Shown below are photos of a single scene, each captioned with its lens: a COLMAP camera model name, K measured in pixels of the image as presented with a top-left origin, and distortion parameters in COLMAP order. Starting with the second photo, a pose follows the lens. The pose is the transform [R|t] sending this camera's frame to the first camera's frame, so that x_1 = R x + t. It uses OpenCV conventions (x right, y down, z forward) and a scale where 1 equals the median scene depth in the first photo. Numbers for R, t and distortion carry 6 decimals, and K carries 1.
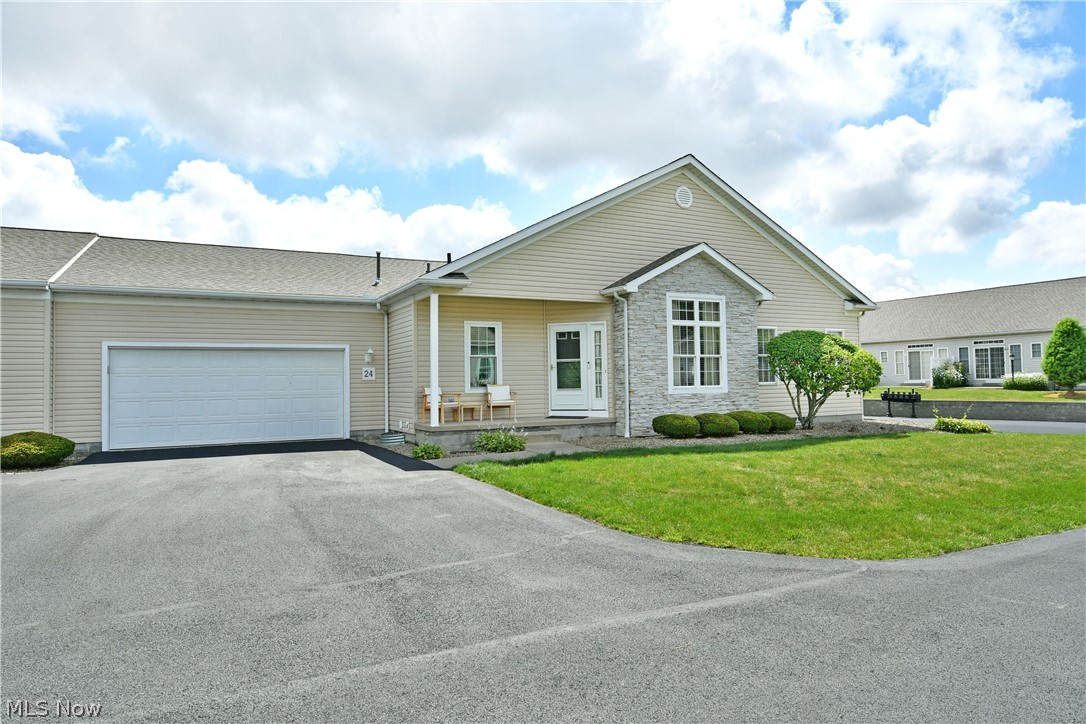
lens RADIAL K [[674.0, 0, 543.0], [0, 674.0, 362.0], [0, 0, 1]] dist [-0.000022, -0.000751]
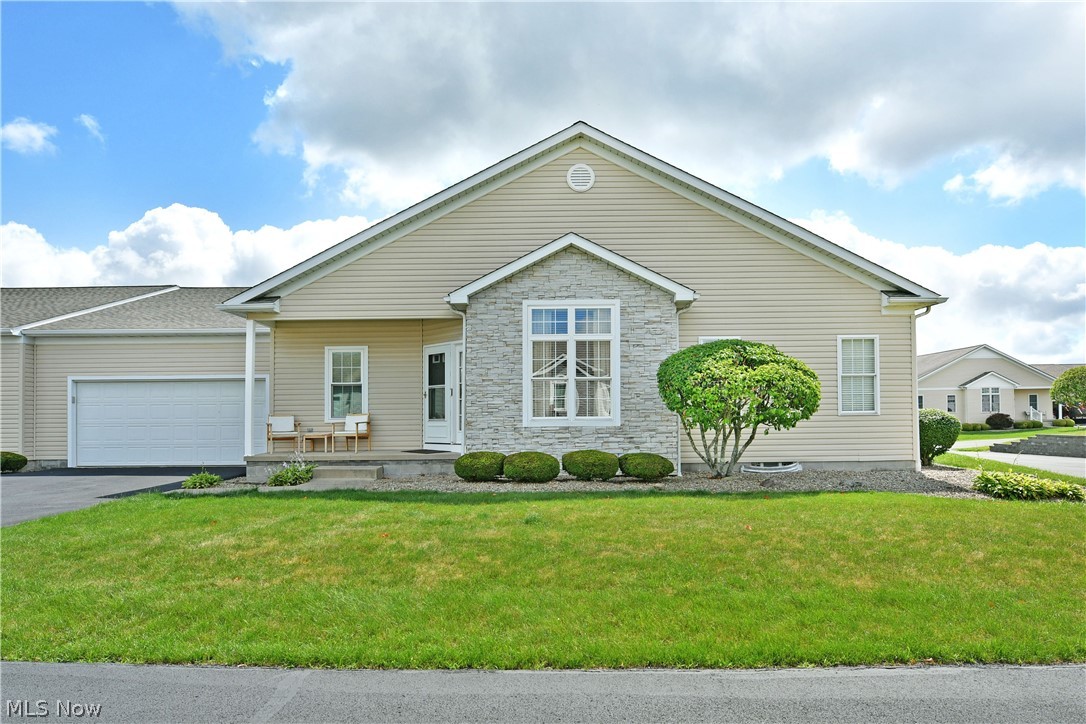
lens RADIAL K [[706.1, 0, 541.3], [0, 706.1, 409.9], [0, 0, 1]] dist [-0.004849, -0.001060]
pose [[0.876598, 0.002214, -0.481218, 0.597339], [0.010268, 0.999676, 0.023304, 0.007738], [0.481114, -0.025370, 0.876291, 0.261669]]
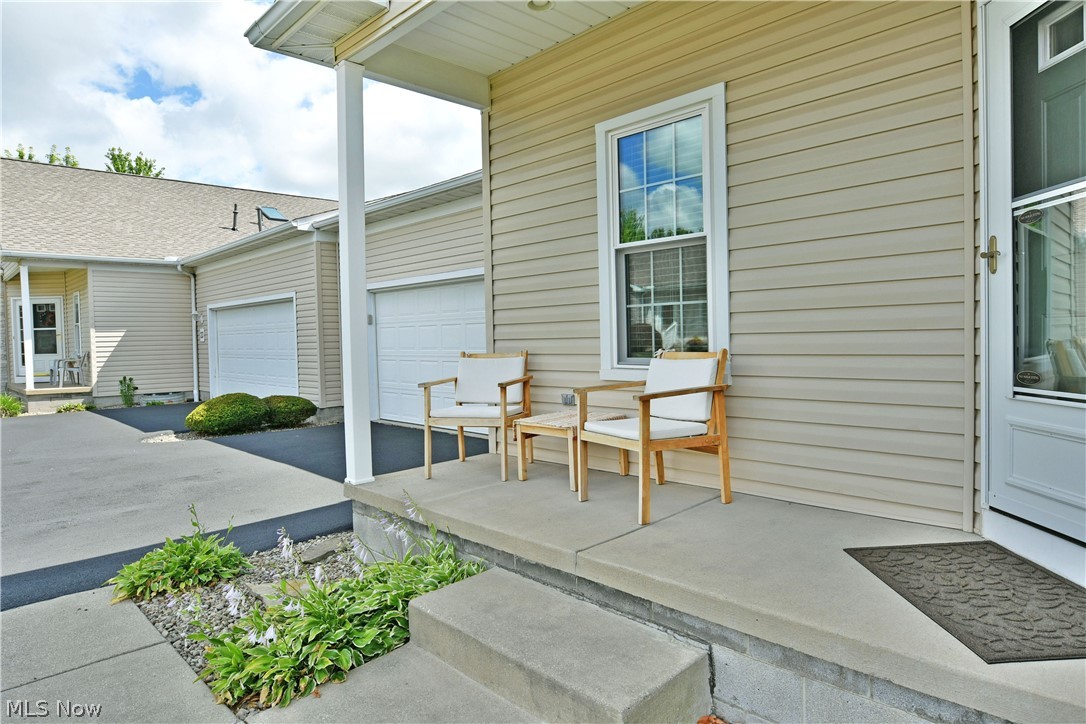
lens RADIAL K [[652.9, 0, 542.3], [0, 652.9, 352.1], [0, 0, 1]] dist [-0.011292, -0.003759]
pose [[0.271378, 0.037533, -0.961741, 0.138486], [0.056893, 0.996867, 0.054958, 0.017033], [0.960790, -0.069630, 0.268393, 0.855034]]
